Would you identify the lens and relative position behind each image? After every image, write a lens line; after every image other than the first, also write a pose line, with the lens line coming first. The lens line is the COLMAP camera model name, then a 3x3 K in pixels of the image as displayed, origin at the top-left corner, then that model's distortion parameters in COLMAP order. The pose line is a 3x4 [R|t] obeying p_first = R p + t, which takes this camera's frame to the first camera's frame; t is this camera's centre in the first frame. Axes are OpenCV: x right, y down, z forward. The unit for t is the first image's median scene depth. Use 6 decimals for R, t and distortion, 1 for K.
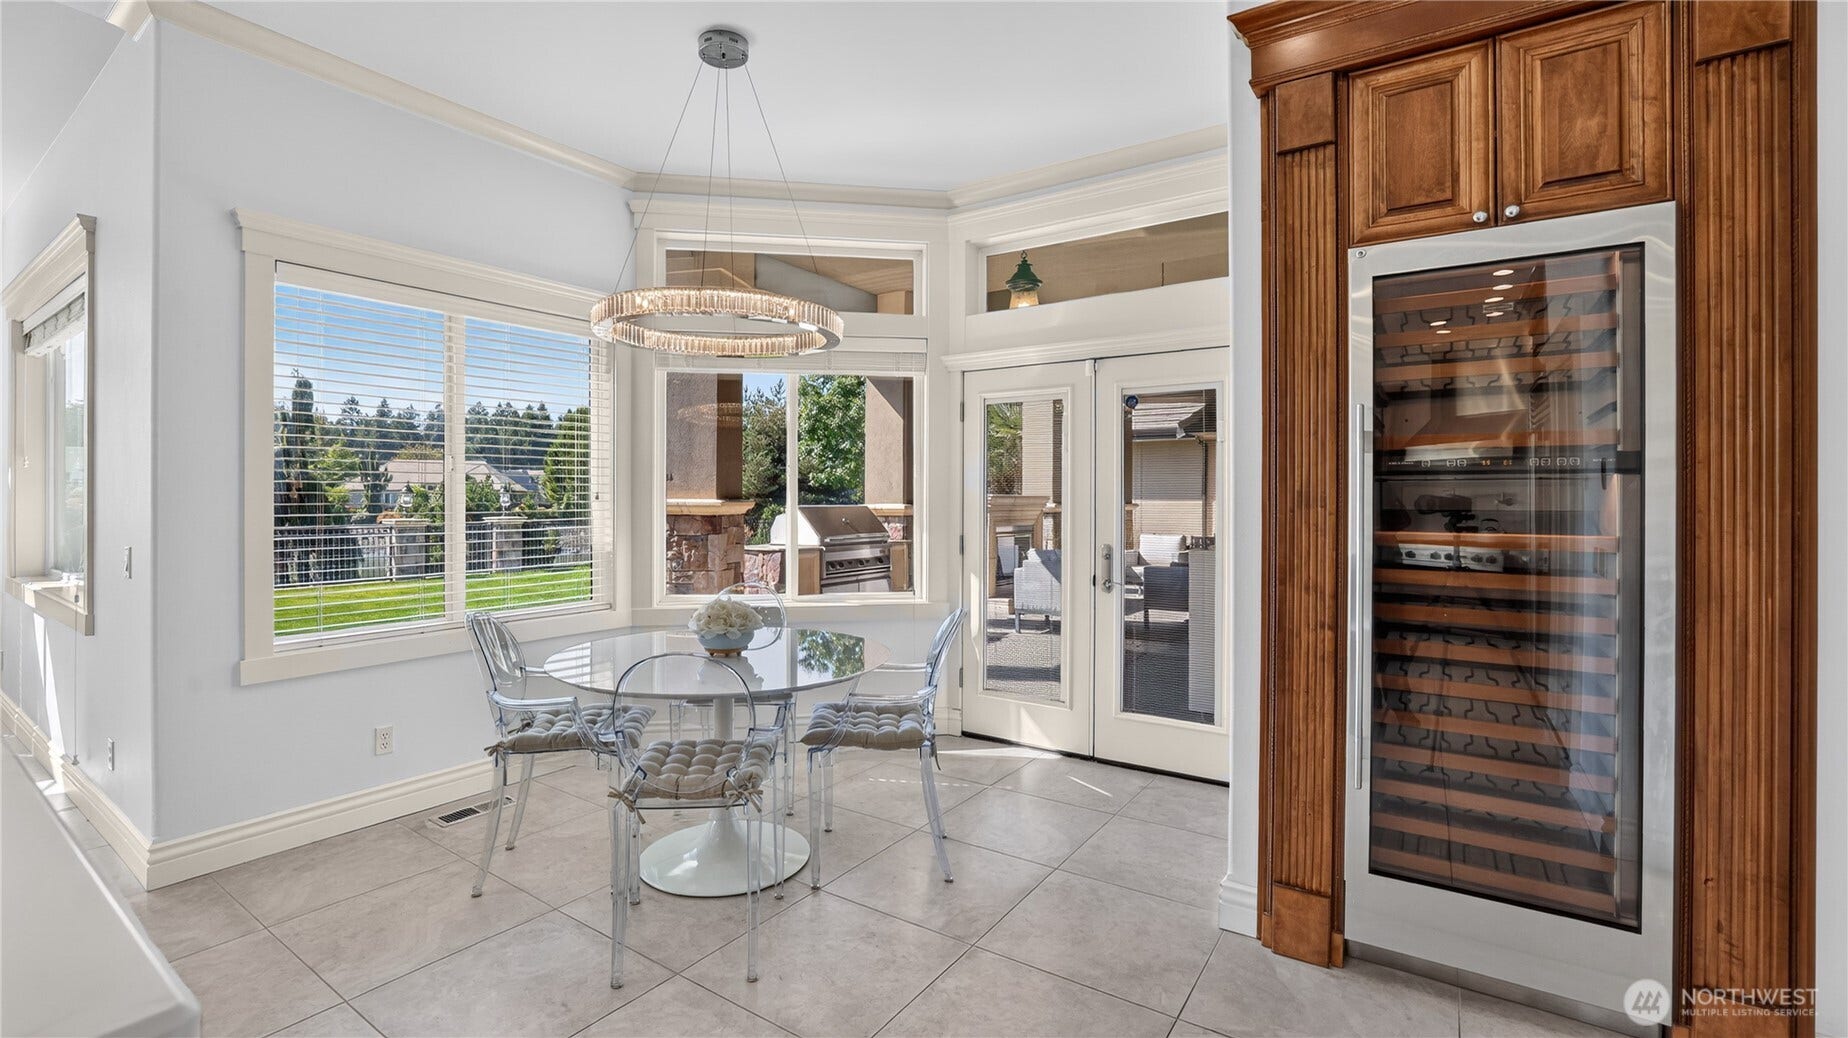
lens RADIAL K [[793.1, 0, 903.2], [0, 793.1, 500.9], [0, 0, 1]] dist [-0.033116, 0.007033]
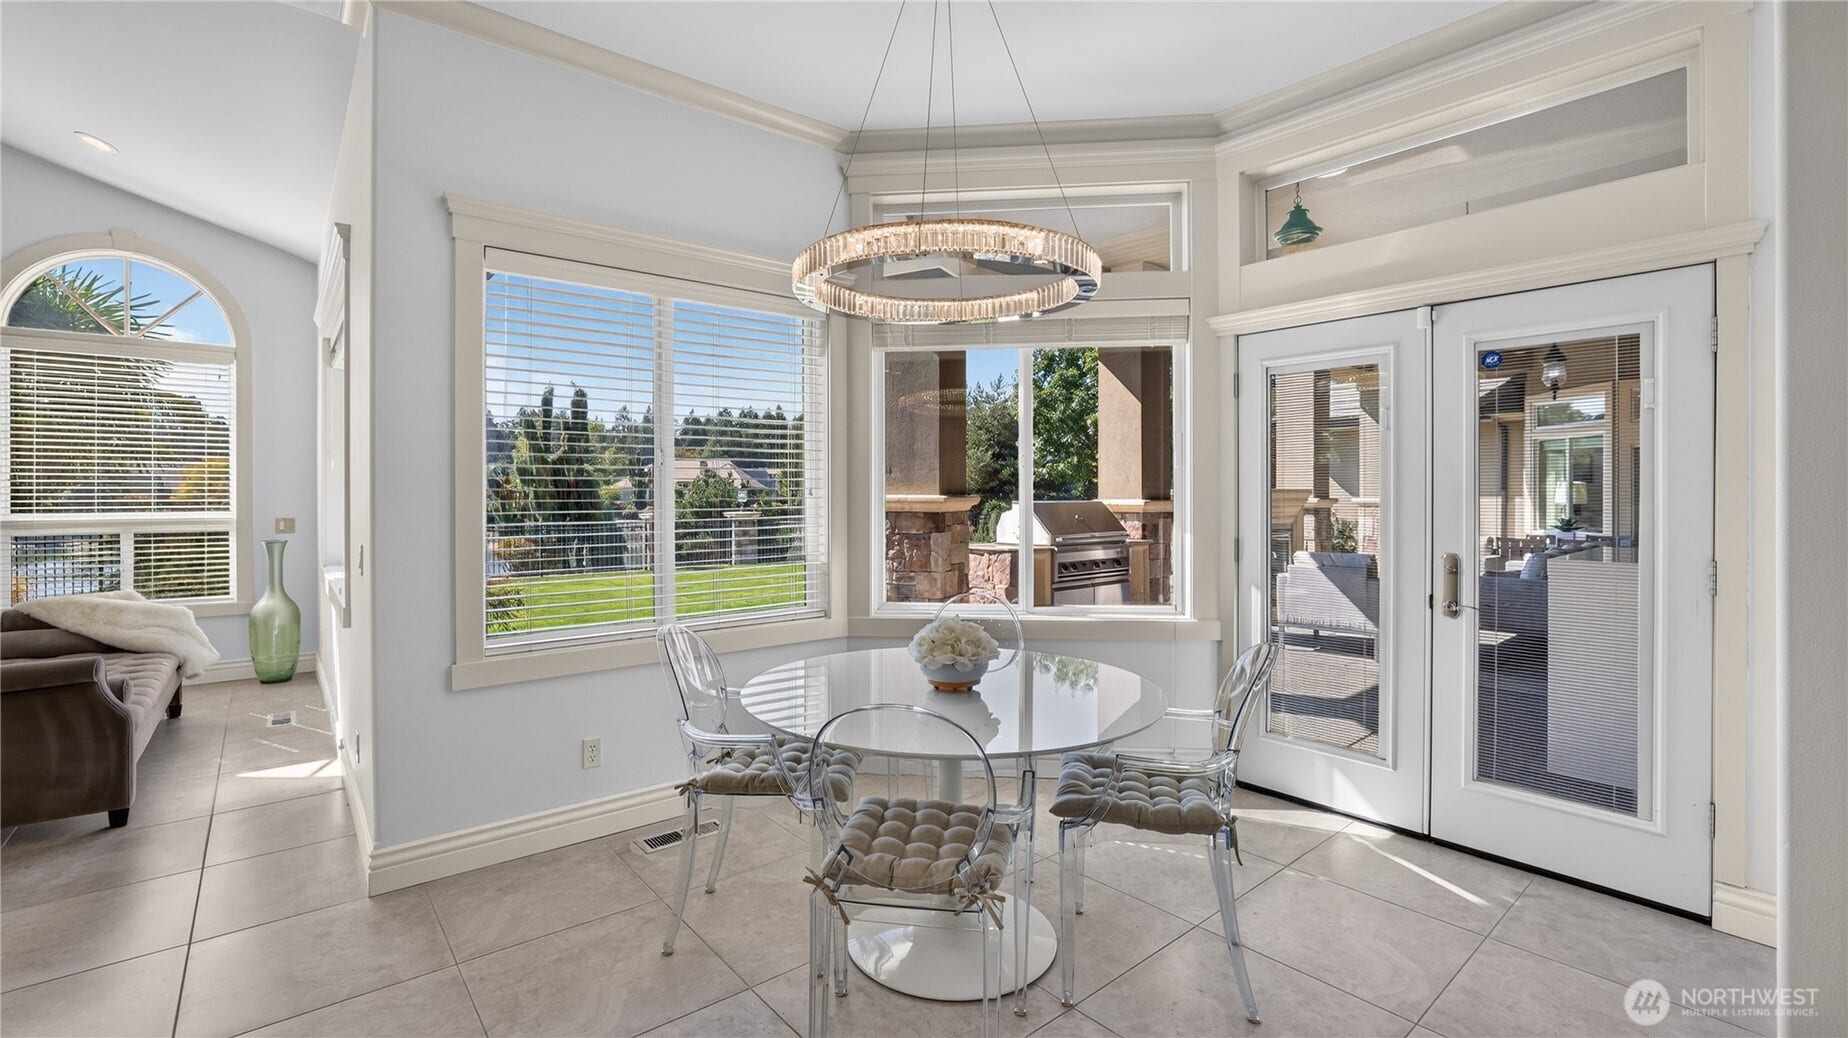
lens RADIAL K [[793.1, 0, 884.7], [0, 793.1, 498.7], [0, 0, 1]] dist [-0.033116, 0.007033]
pose [[0.955613, -0.002026, -0.294619, -0.036836], [0.002863, 0.999993, 0.002412, 0.000288], [0.294612, -0.003149, 0.955612, 0.147677]]
